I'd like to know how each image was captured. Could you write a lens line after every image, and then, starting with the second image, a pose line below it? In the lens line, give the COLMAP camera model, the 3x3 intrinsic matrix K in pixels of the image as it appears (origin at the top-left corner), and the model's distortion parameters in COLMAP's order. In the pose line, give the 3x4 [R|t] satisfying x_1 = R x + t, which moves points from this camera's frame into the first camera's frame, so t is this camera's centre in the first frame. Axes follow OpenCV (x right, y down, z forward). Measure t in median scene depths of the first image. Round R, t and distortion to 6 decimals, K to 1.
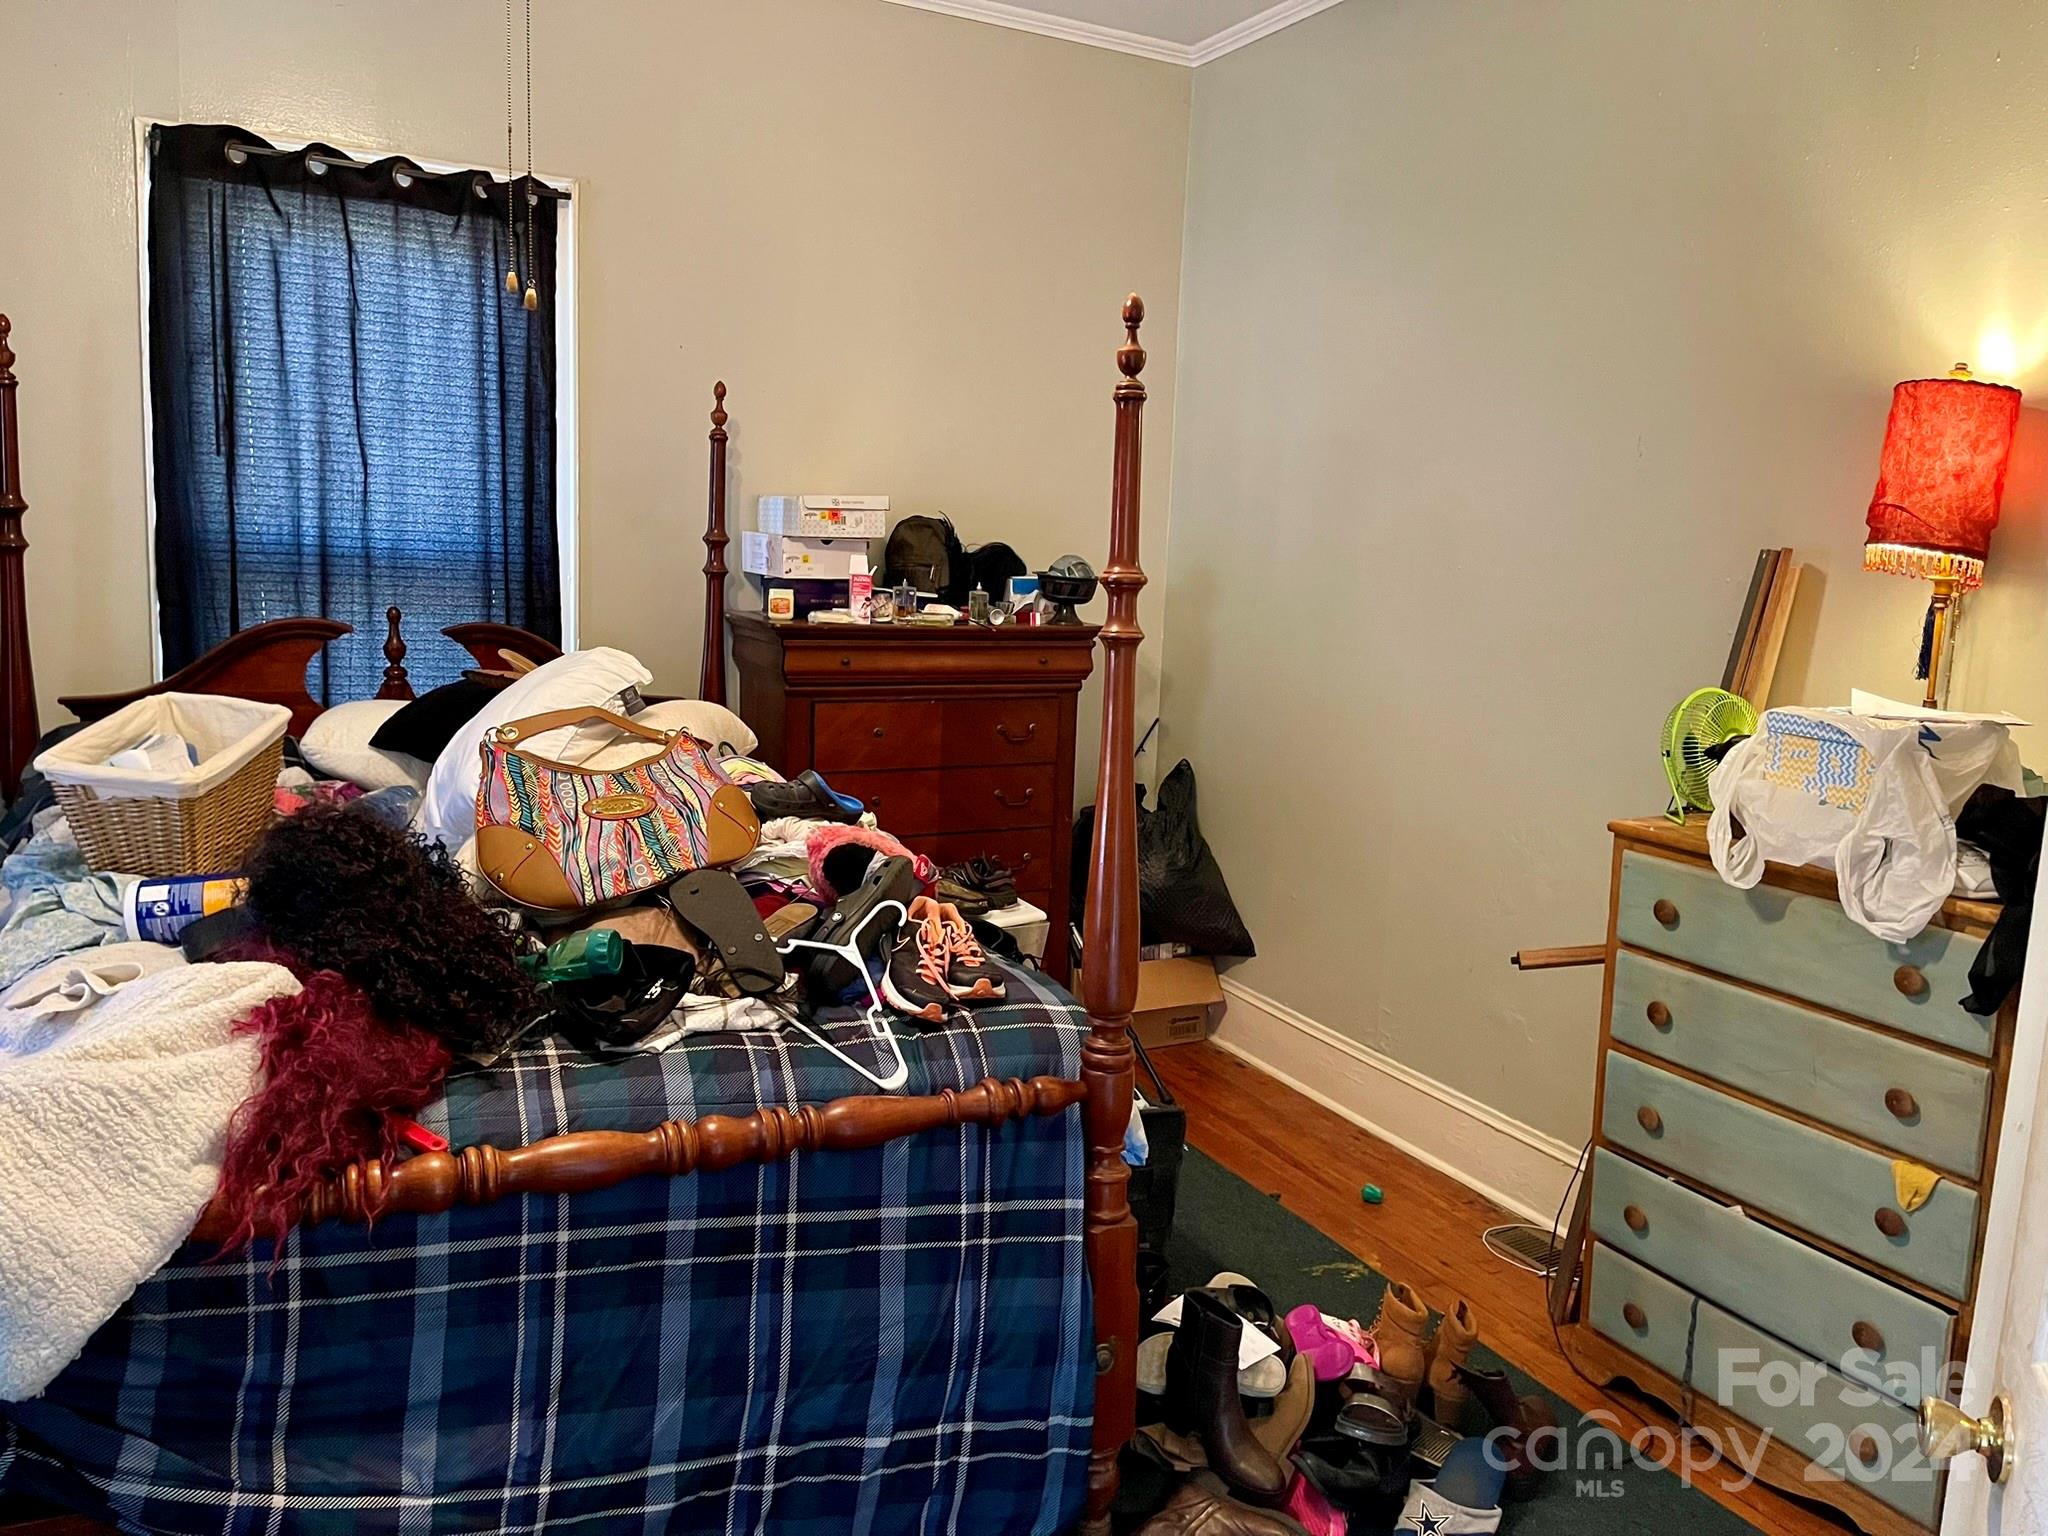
lens RADIAL K [[1546.8, 0, 1026.9], [0, 1546.8, 747.5], [0, 0, 1]] dist [0.097401, -0.126699]
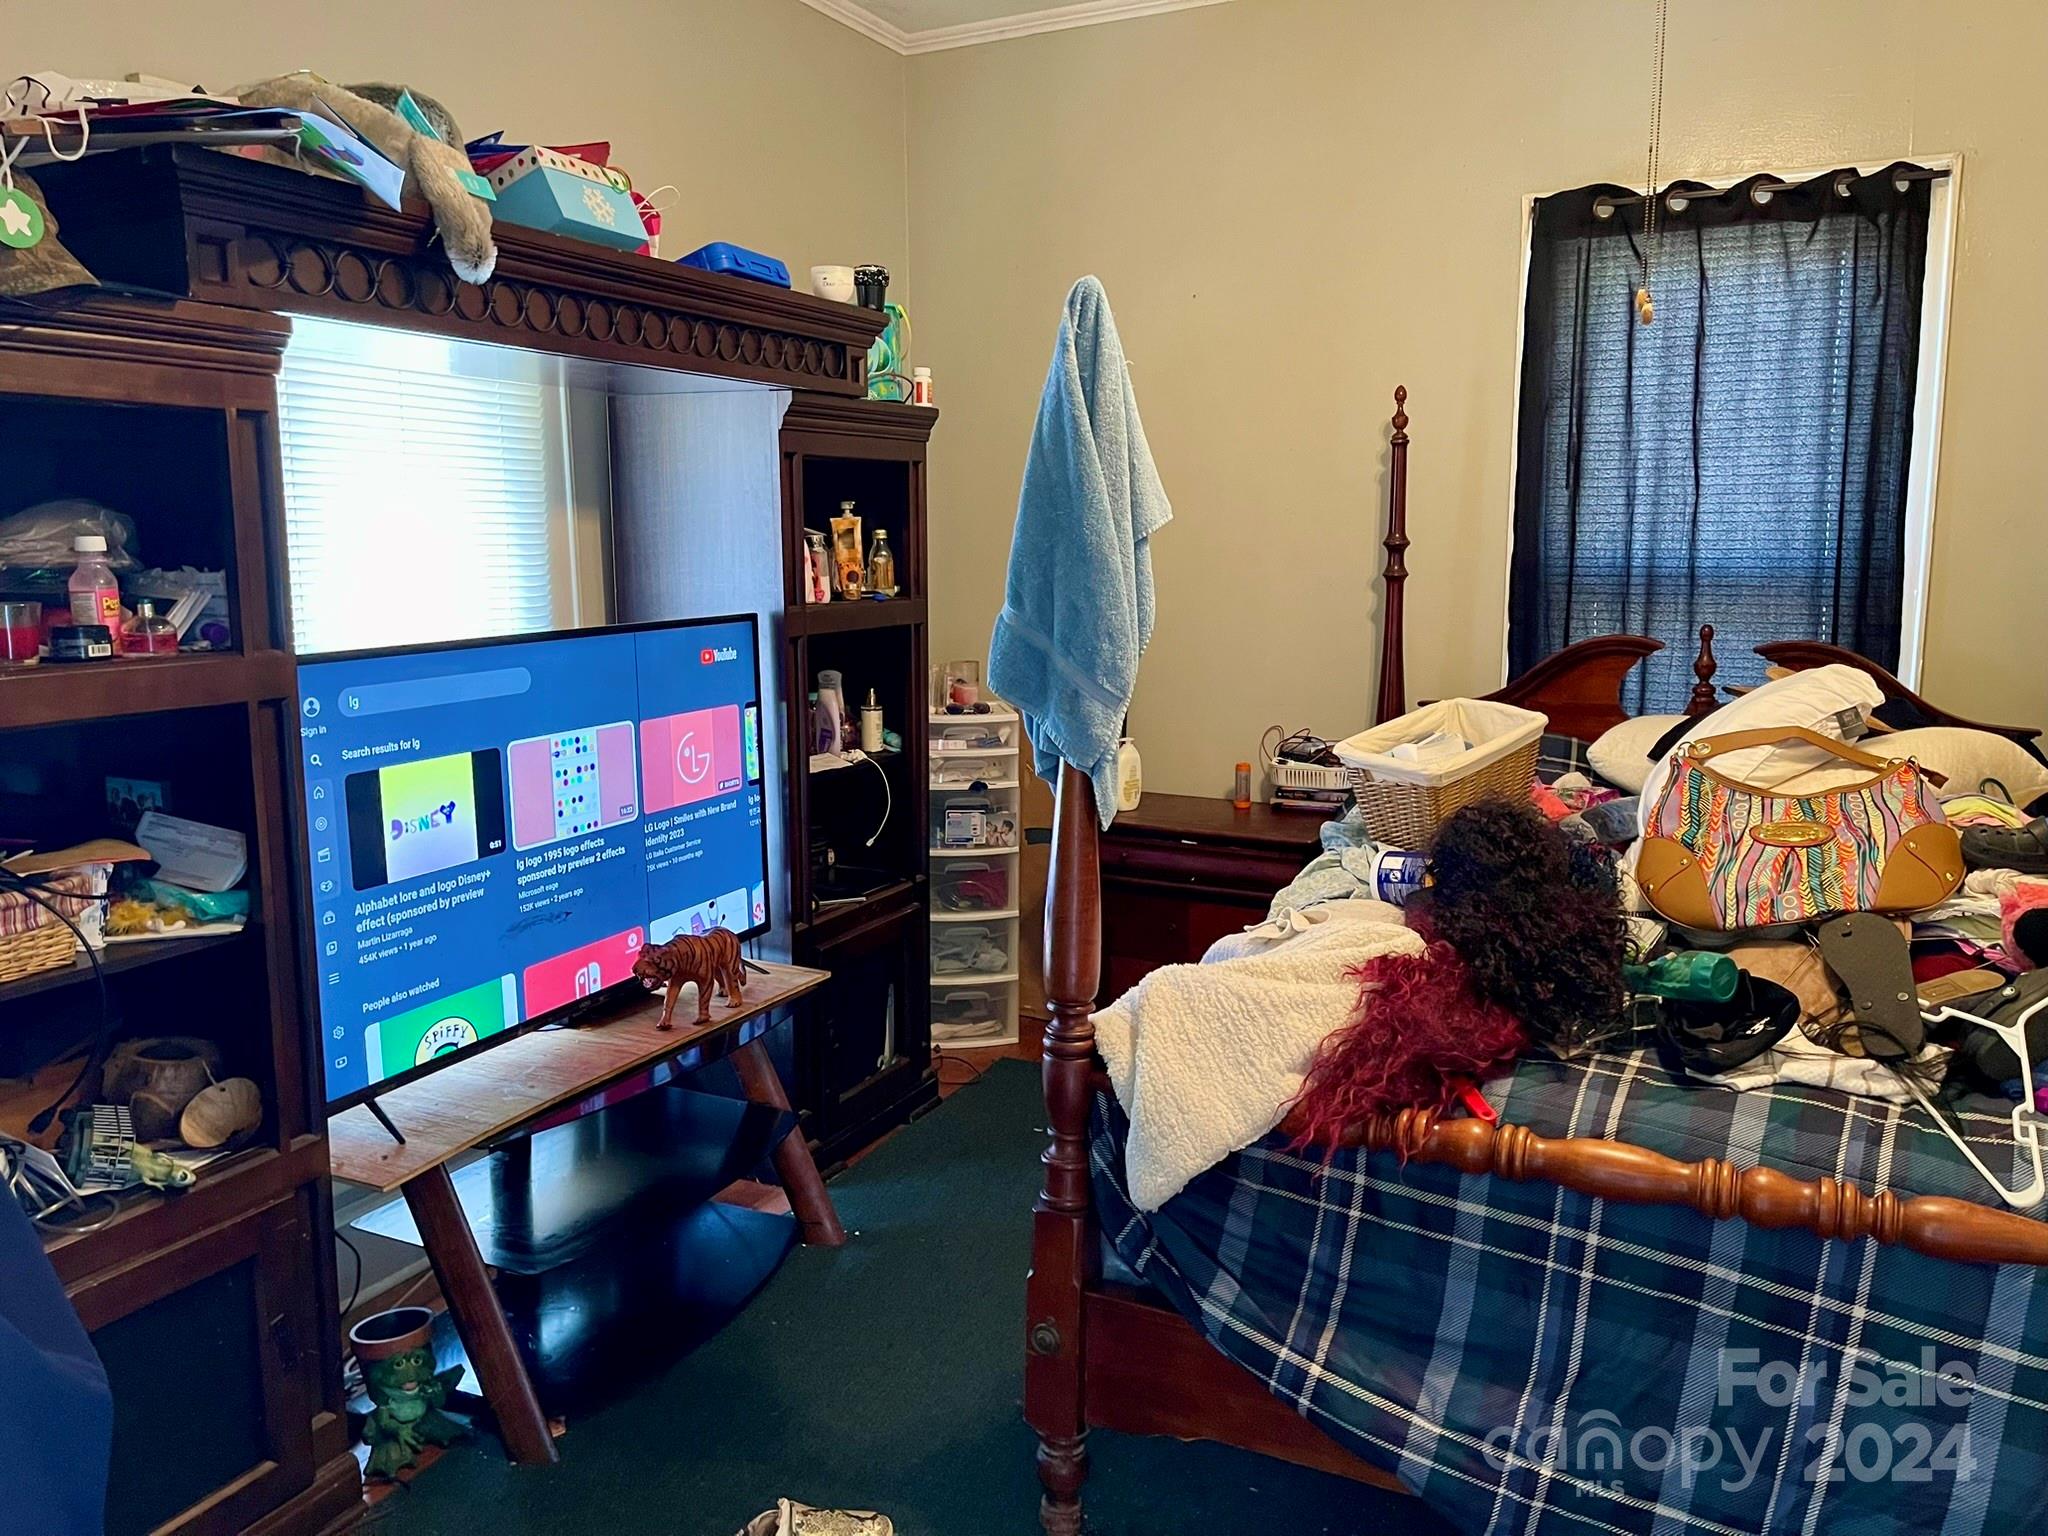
lens RADIAL K [[1521.5, 0, 1012.6], [0, 1521.5, 758.0], [0, 0, 1]] dist [0.092981, -0.098294]
pose [[0.601977, 0.069723, -0.795464, 0.219381], [-0.075647, 0.996680, 0.030113, 0.000247], [0.794922, 0.042047, 0.605253, 0.072770]]
